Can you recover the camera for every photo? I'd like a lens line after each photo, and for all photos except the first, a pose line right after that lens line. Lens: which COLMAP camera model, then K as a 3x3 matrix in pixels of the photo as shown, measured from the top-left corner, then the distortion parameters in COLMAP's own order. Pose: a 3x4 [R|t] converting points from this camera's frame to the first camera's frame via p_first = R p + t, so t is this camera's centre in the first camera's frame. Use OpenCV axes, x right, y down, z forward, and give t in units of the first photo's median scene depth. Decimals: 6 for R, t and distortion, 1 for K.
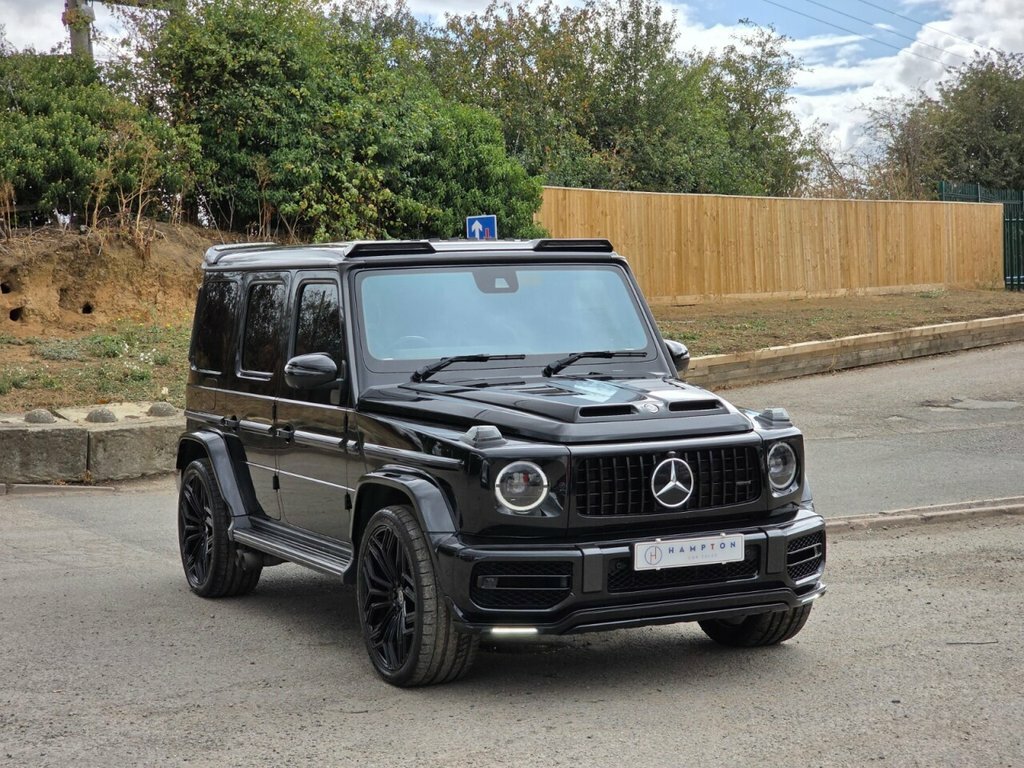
lens RADIAL K [[1832.9, 0, 505.4], [0, 1832.9, 414.1], [0, 0, 1]] dist [-0.027244, 0.203769]
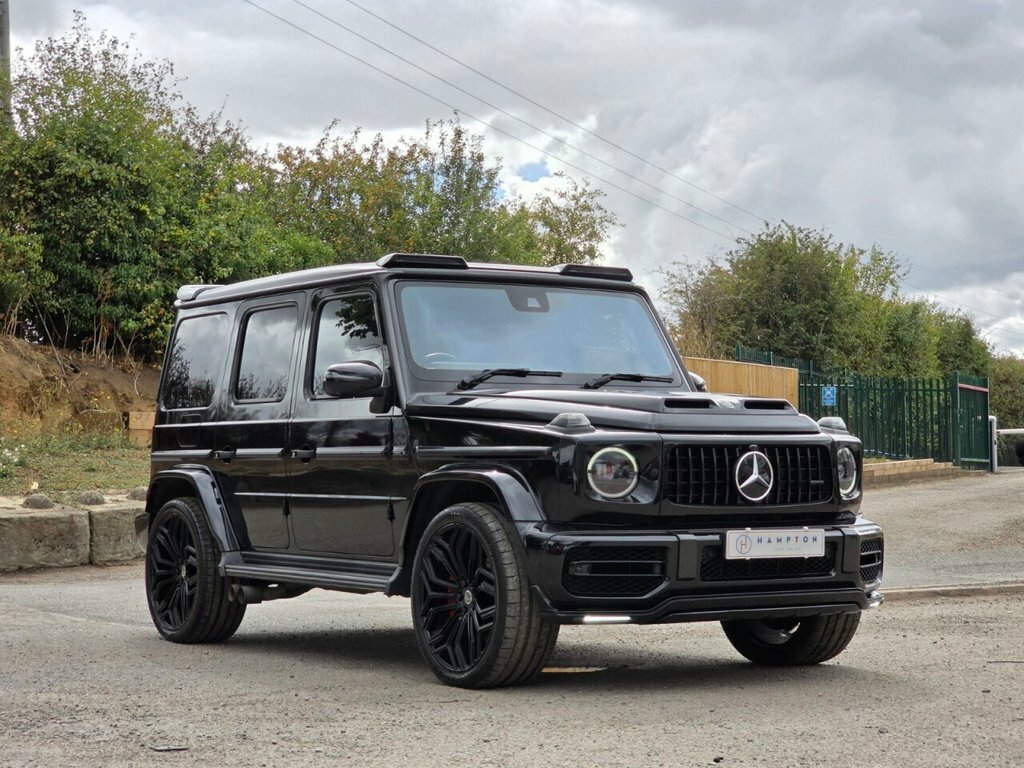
lens RADIAL K [[1887.5, 0, 512.0], [0, 1887.5, 384.0], [0, 0, 1]] dist [0.007875, 0.054193]
pose [[0.990878, 0.025644, 0.132297, -0.163592], [-0.010524, 0.993454, -0.113744, 0.097924], [-0.134348, 0.111314, 0.984662, 0.000973]]
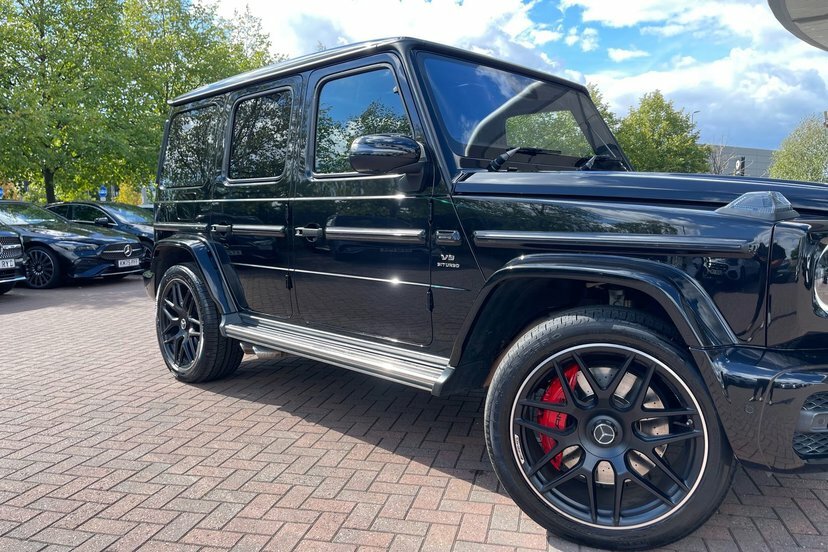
lens RADIAL K [[623.6, 0, 428.5], [0, 623.6, 276.1], [0, 0, 1]] dist [0.071555, -0.109630]
pose [[0.943469, -0.008587, 0.331350, -0.195256], [0.000999, 0.999734, 0.023062, 0.030534], [-0.331460, -0.021427, 0.943226, 0.749837]]
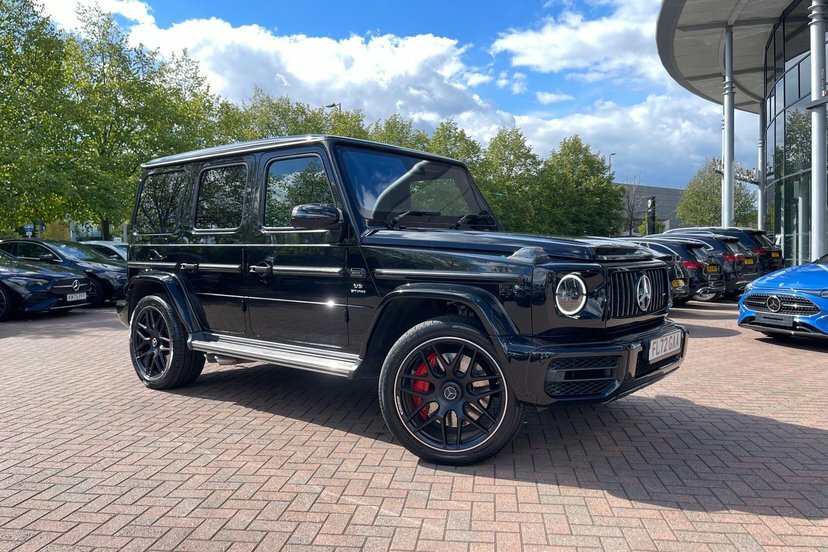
lens RADIAL K [[623.6, 0, 428.5], [0, 623.6, 276.1], [0, 0, 1]] dist [0.071555, -0.109630]
pose [[0.906704, 0.004197, 0.421747, -0.231256], [0.009119, 0.999522, -0.029552, 0.034960], [-0.421669, 0.030641, 0.906232, 0.598072]]
